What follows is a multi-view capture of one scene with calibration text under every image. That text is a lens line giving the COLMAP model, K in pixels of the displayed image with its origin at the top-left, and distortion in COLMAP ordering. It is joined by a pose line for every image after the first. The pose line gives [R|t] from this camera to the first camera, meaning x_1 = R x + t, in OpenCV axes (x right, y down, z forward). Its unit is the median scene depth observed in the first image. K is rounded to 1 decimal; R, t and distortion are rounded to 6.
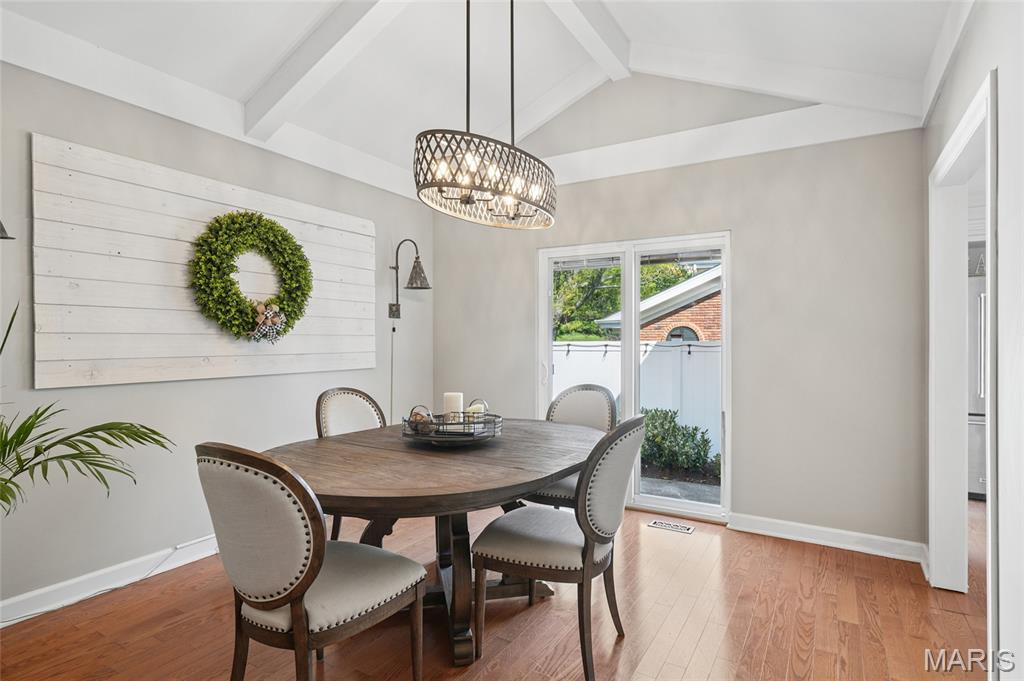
lens RADIAL K [[536.3, 0, 513.6], [0, 536.3, 339.7], [0, 0, 1]] dist [0.000055, 0.001680]
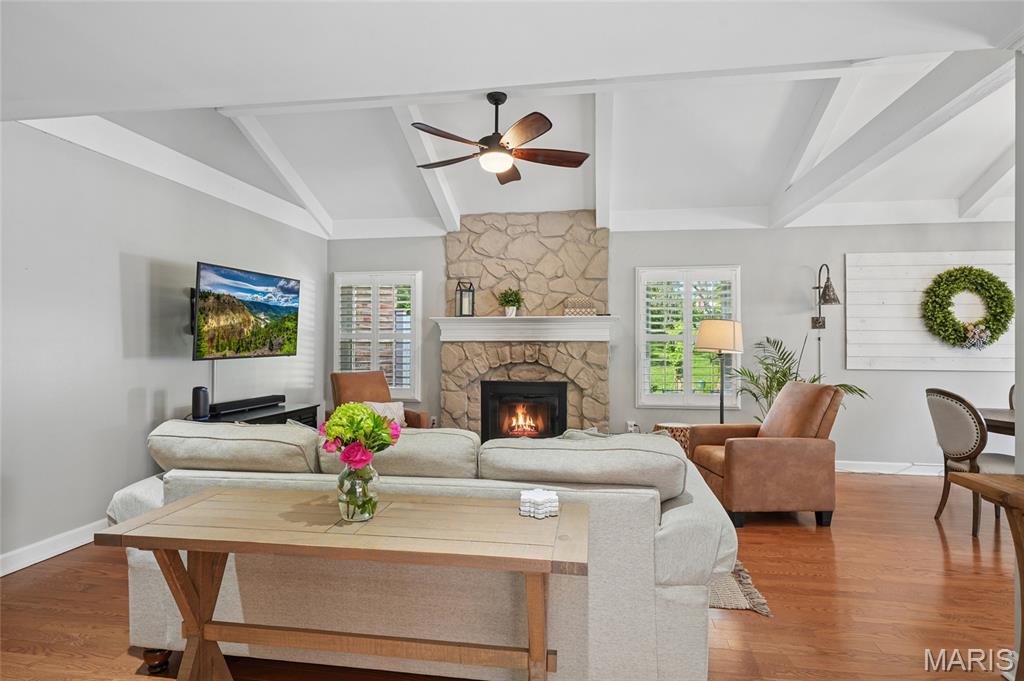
lens RADIAL K [[536.3, 0, 515.1], [0, 536.3, 342.0], [0, 0, 1]] dist [0.000055, 0.001680]
pose [[0.375094, -0.001825, -0.926985, 0.490482], [-0.004845, 0.999981, -0.003929, -0.003921], [0.926974, 0.005965, 0.375078, -0.834187]]
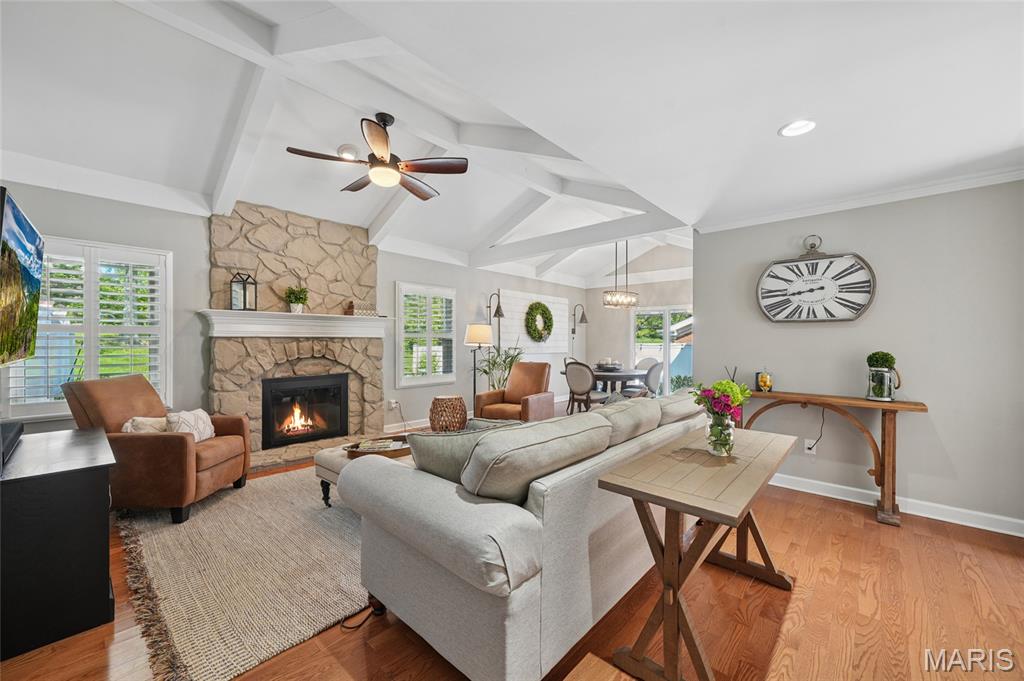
lens RADIAL K [[394.0, 0, 512.3], [0, 394.0, 345.4], [0, 0, 1]] dist [-0.001427, 0.000009]
pose [[0.978568, 0.004484, -0.205875, -0.164744], [-0.002835, 0.999962, 0.008303, 0.001257], [0.205904, -0.007541, 0.978543, -1.354940]]
